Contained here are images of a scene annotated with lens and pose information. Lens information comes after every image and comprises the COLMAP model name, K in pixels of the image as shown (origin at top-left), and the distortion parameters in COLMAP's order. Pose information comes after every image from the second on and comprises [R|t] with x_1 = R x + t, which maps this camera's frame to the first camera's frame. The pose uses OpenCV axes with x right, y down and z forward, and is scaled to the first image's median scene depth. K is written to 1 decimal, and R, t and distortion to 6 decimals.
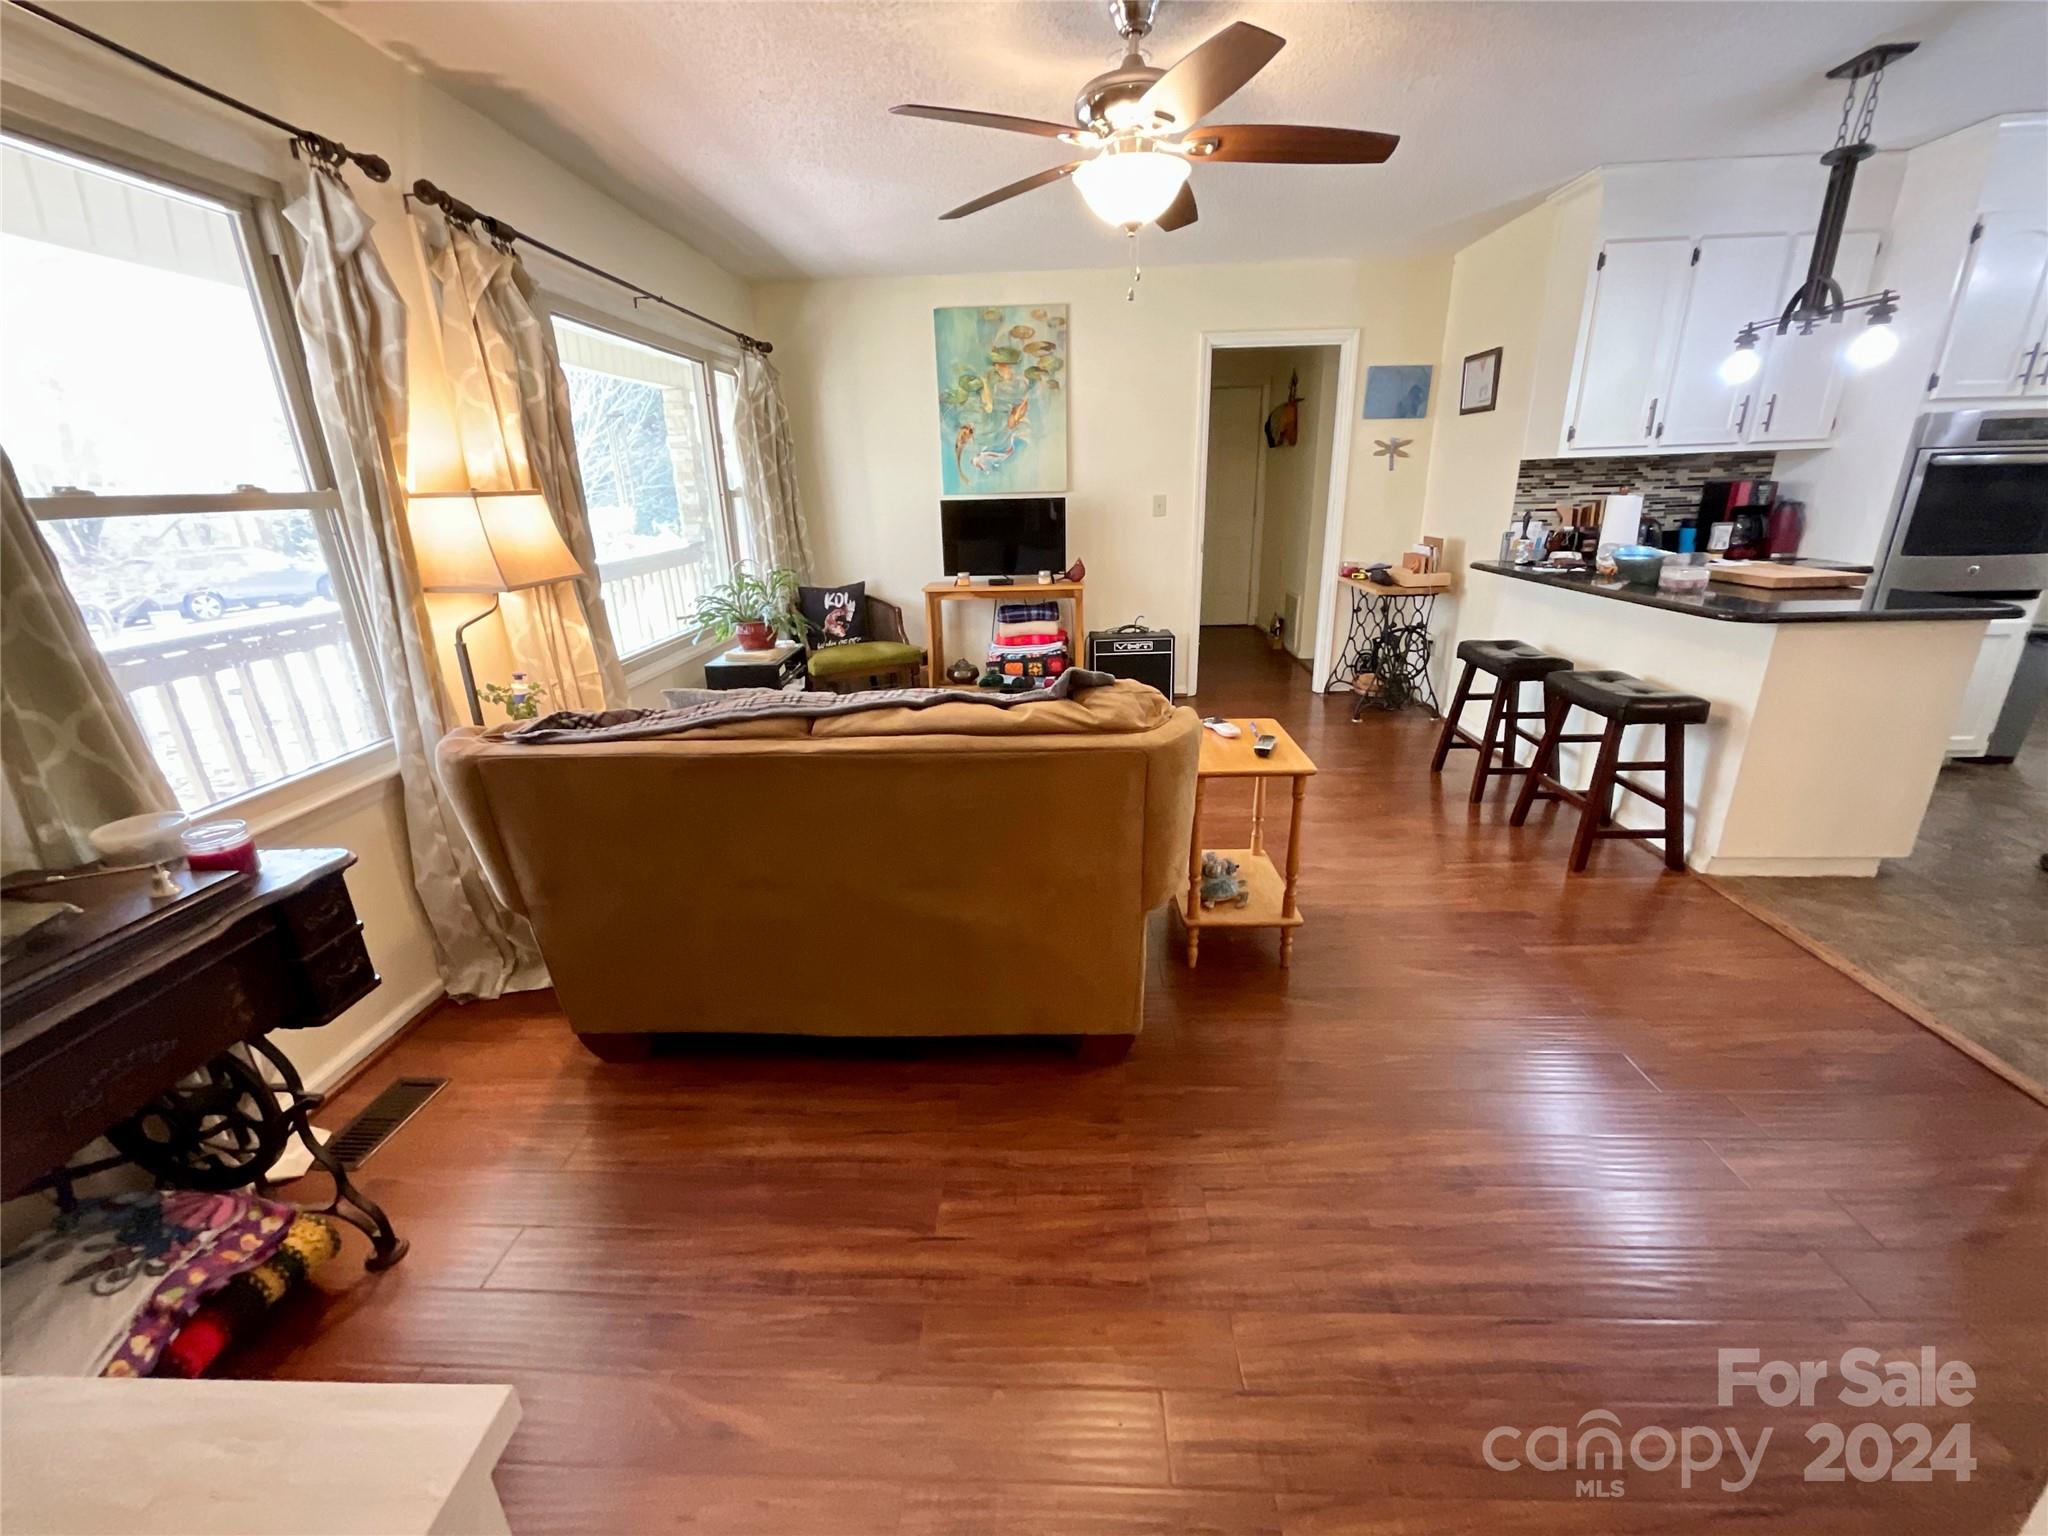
lens RADIAL K [[829.4, 0, 1035.8], [0, 829.4, 766.2], [0, 0, 1]] dist [-0.001686, 0.000154]
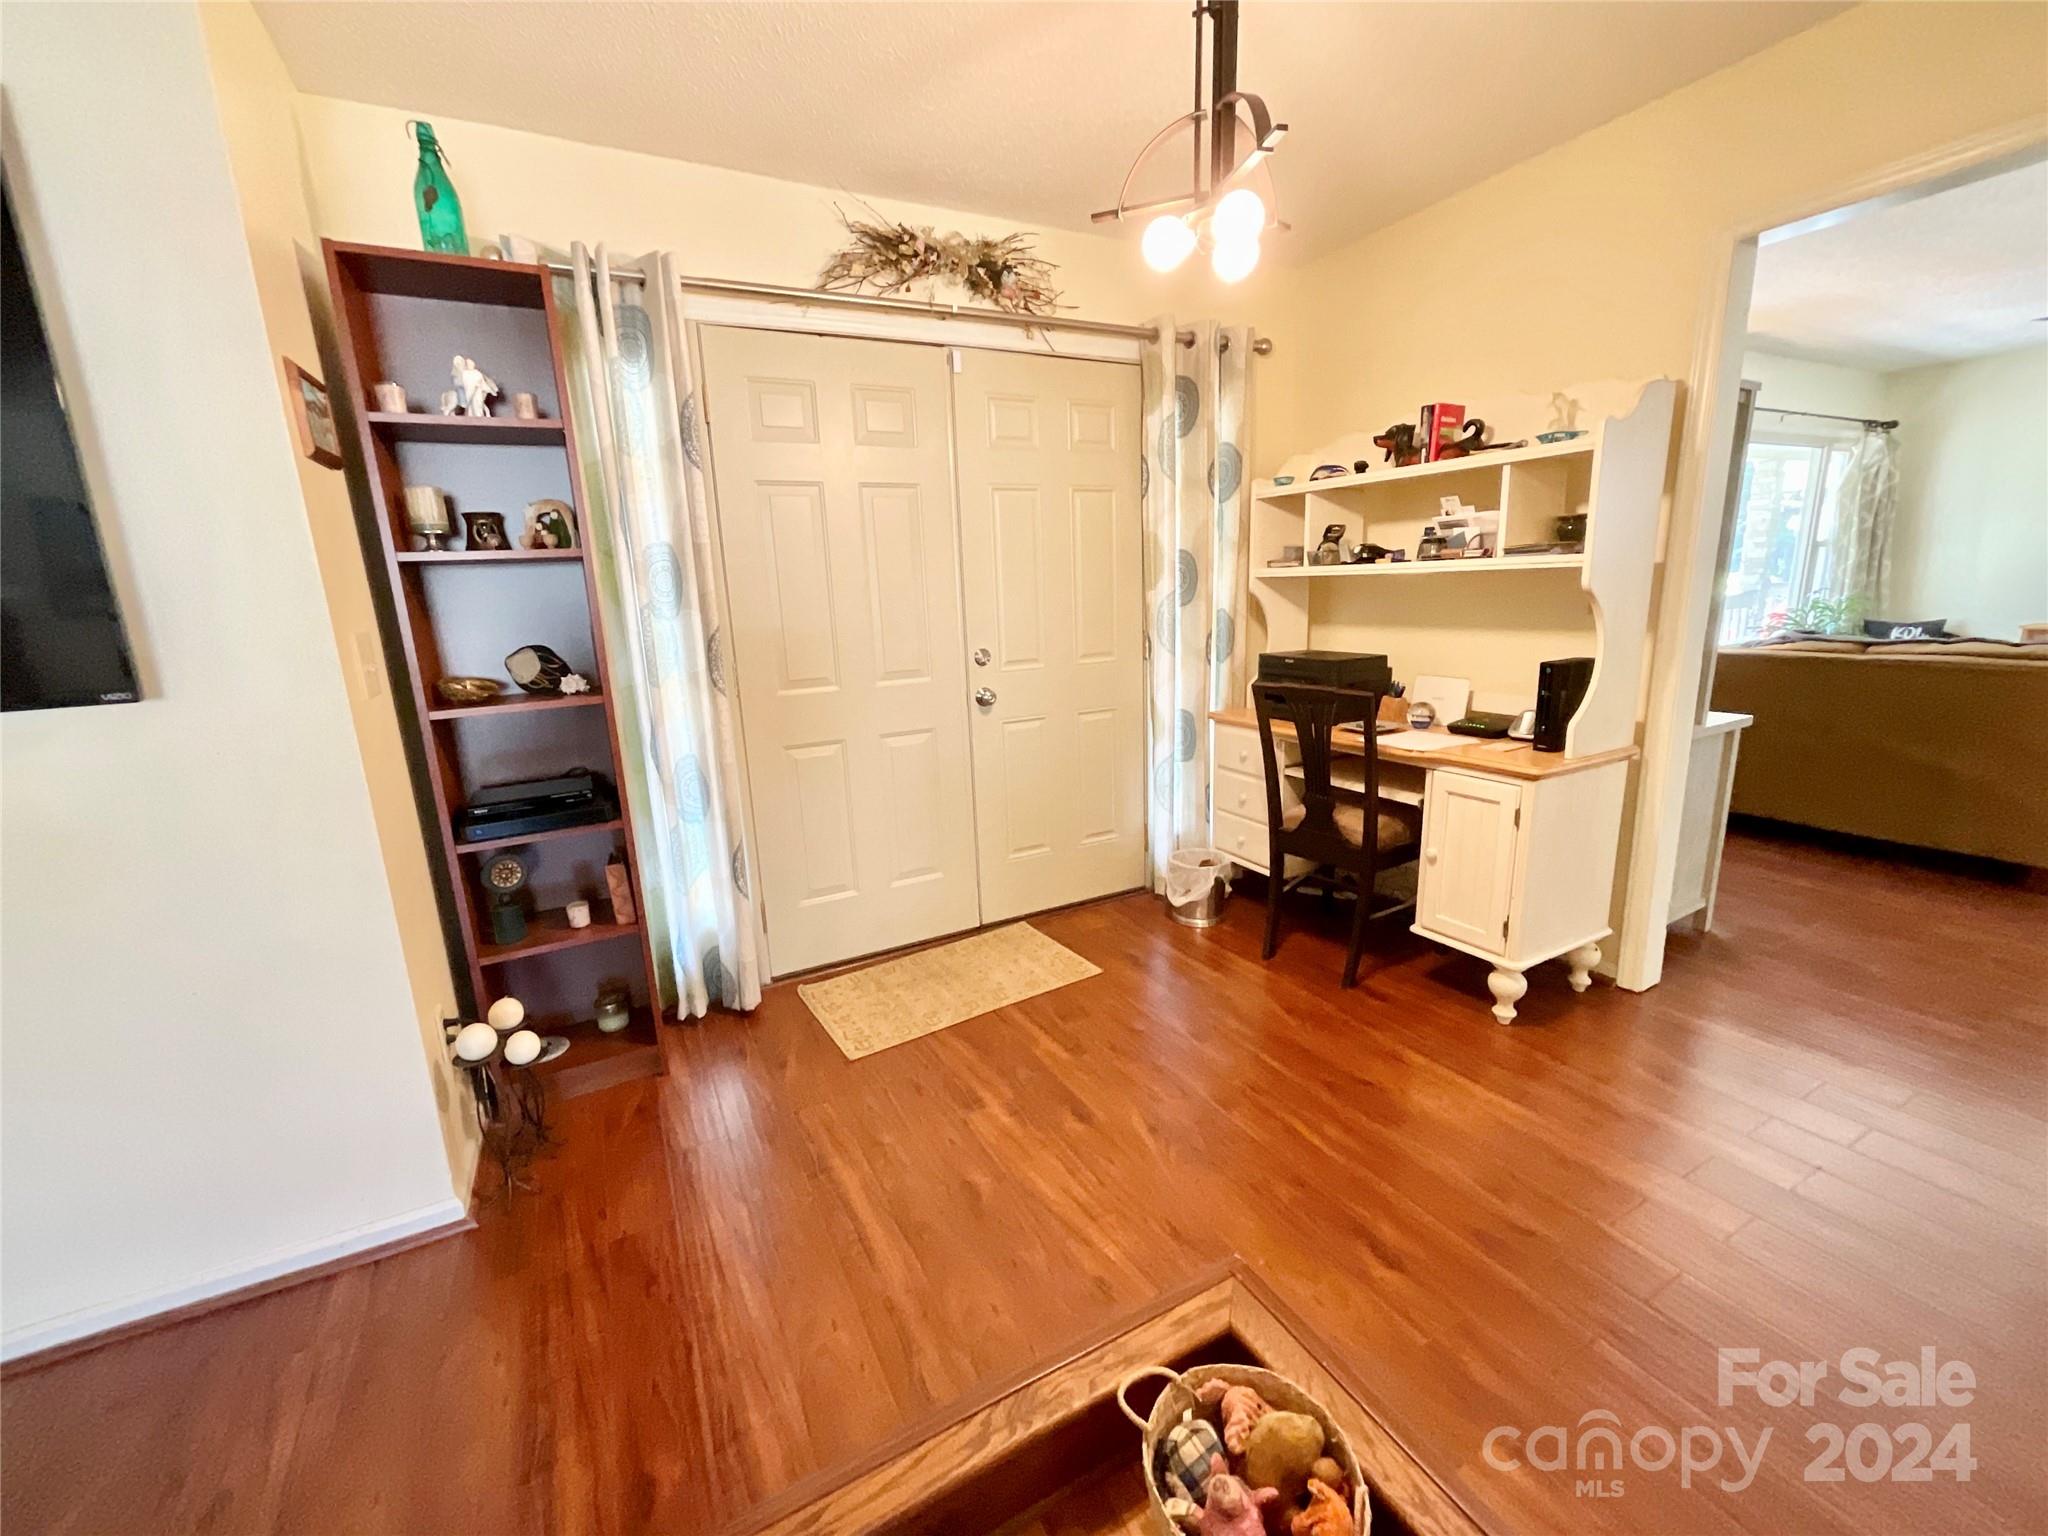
lens RADIAL K [[829.4, 0, 1019.0], [0, 829.4, 764.2], [0, 0, 1]] dist [-0.001686, 0.000154]
pose [[0.492143, 0.188088, -0.849952, 0.168391], [-0.253220, 0.965089, 0.066947, 0.215685], [0.832871, 0.182278, 0.522590, -0.604484]]
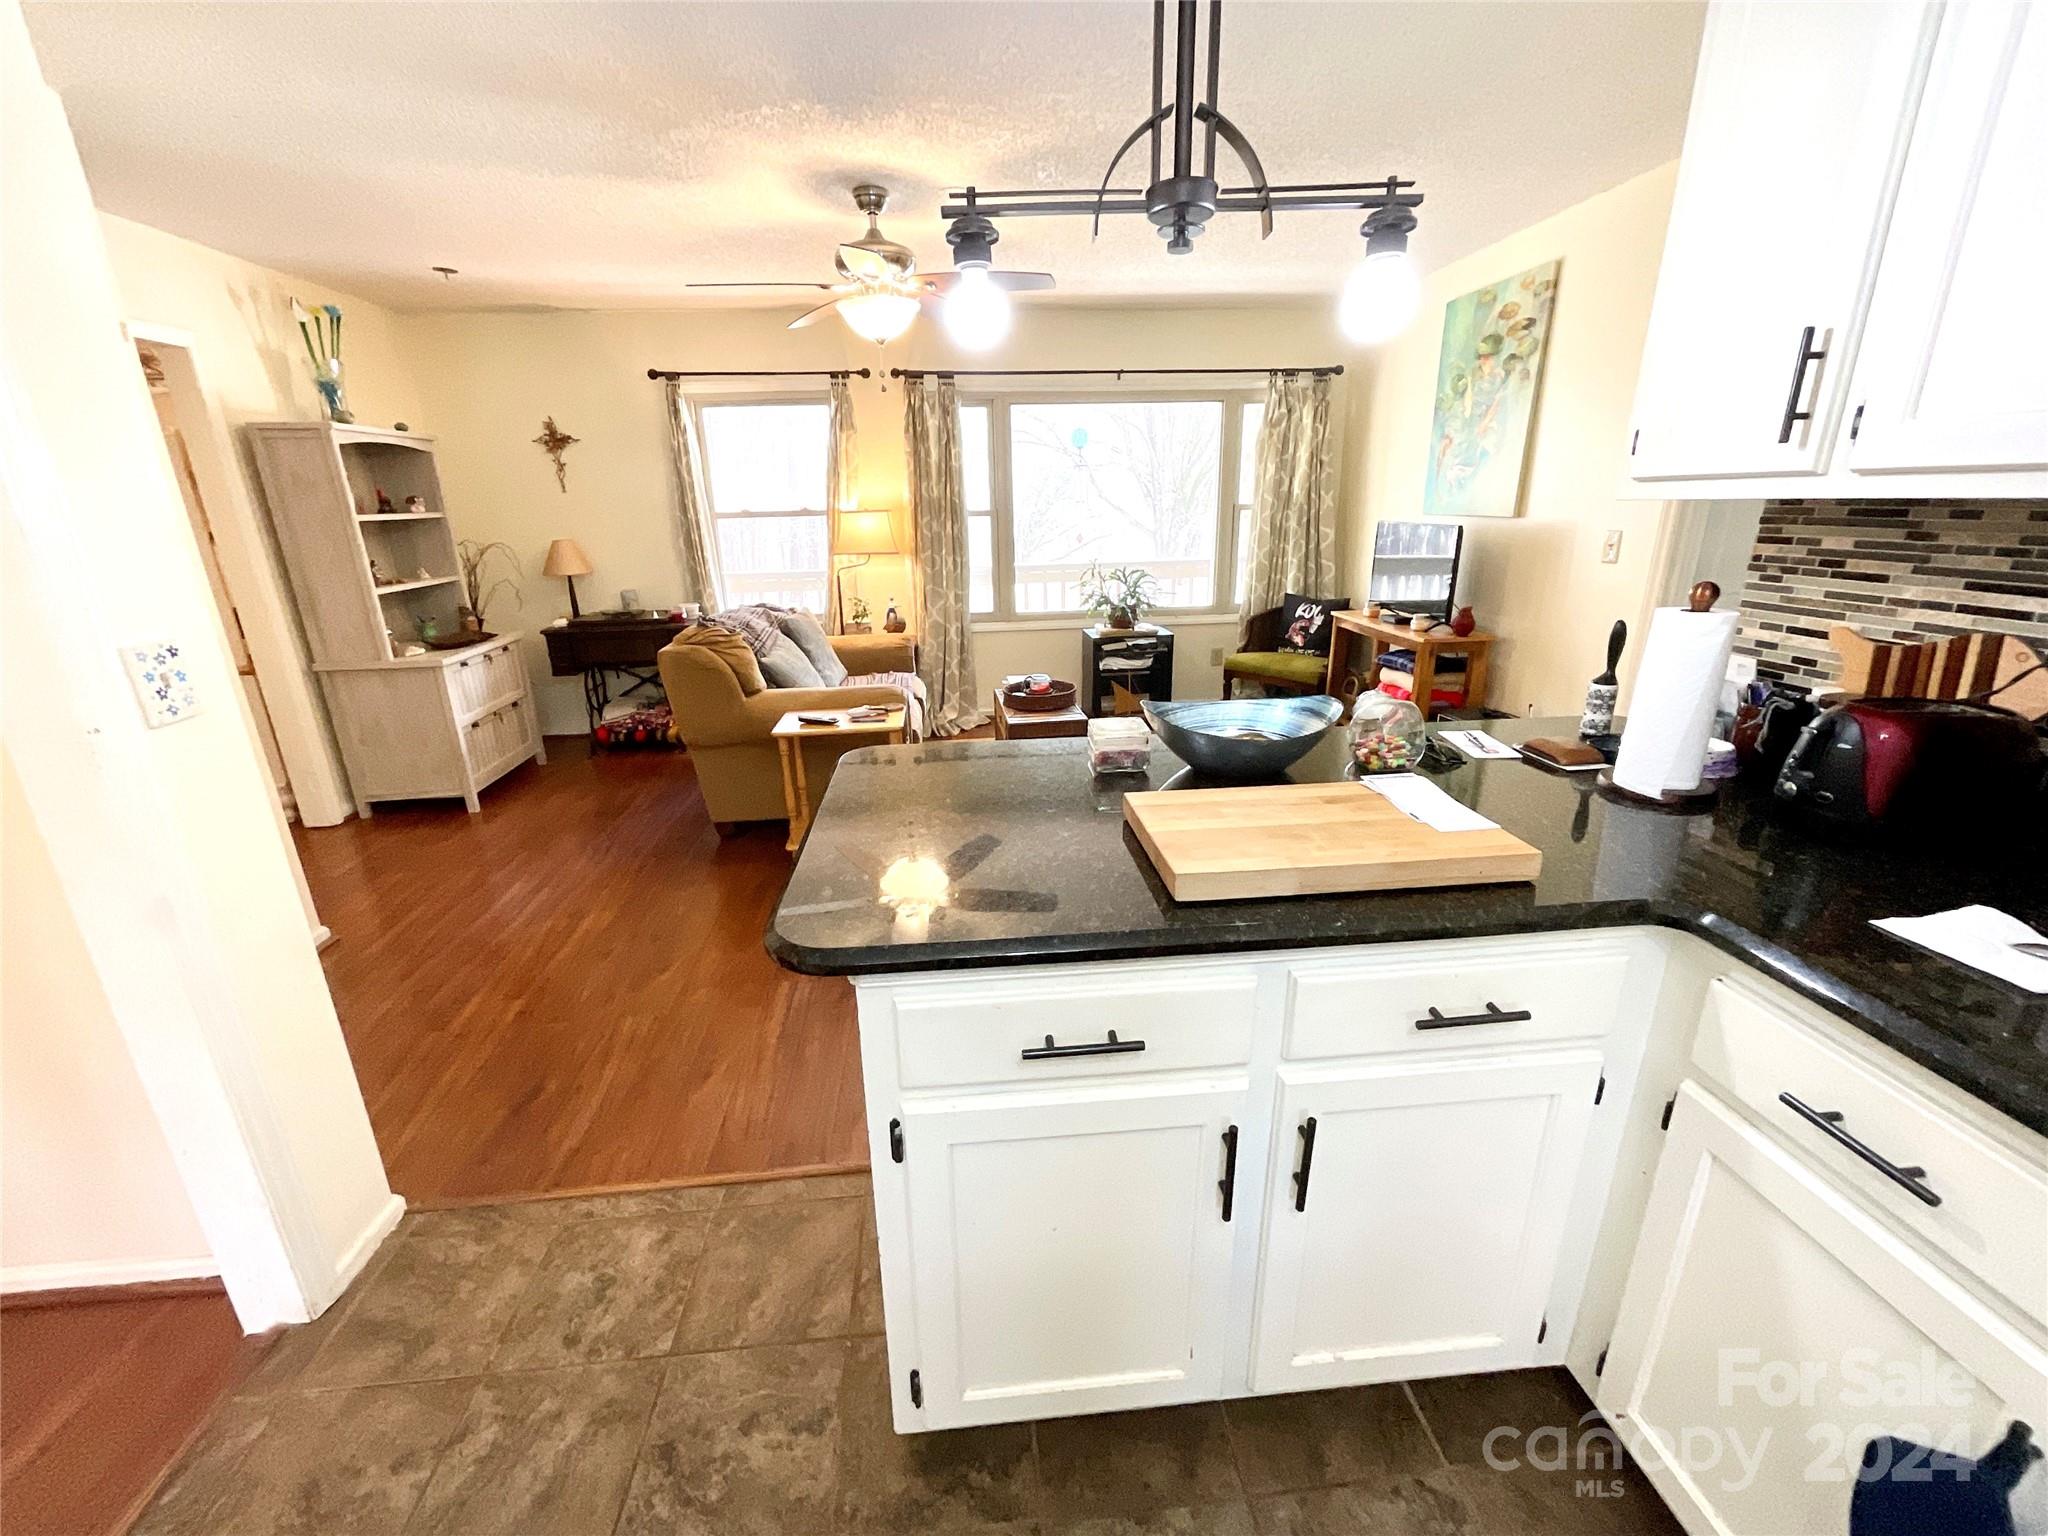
lens RADIAL K [[829.4, 0, 1015.1], [0, 829.4, 766.1], [0, 0, 1]] dist [-0.001686, 0.000154]
pose [[0.125400, 0.327356, -0.936543, 0.785217], [-0.307004, 0.910464, 0.277134, -0.208635], [0.943410, 0.252770, 0.214672, 0.504056]]
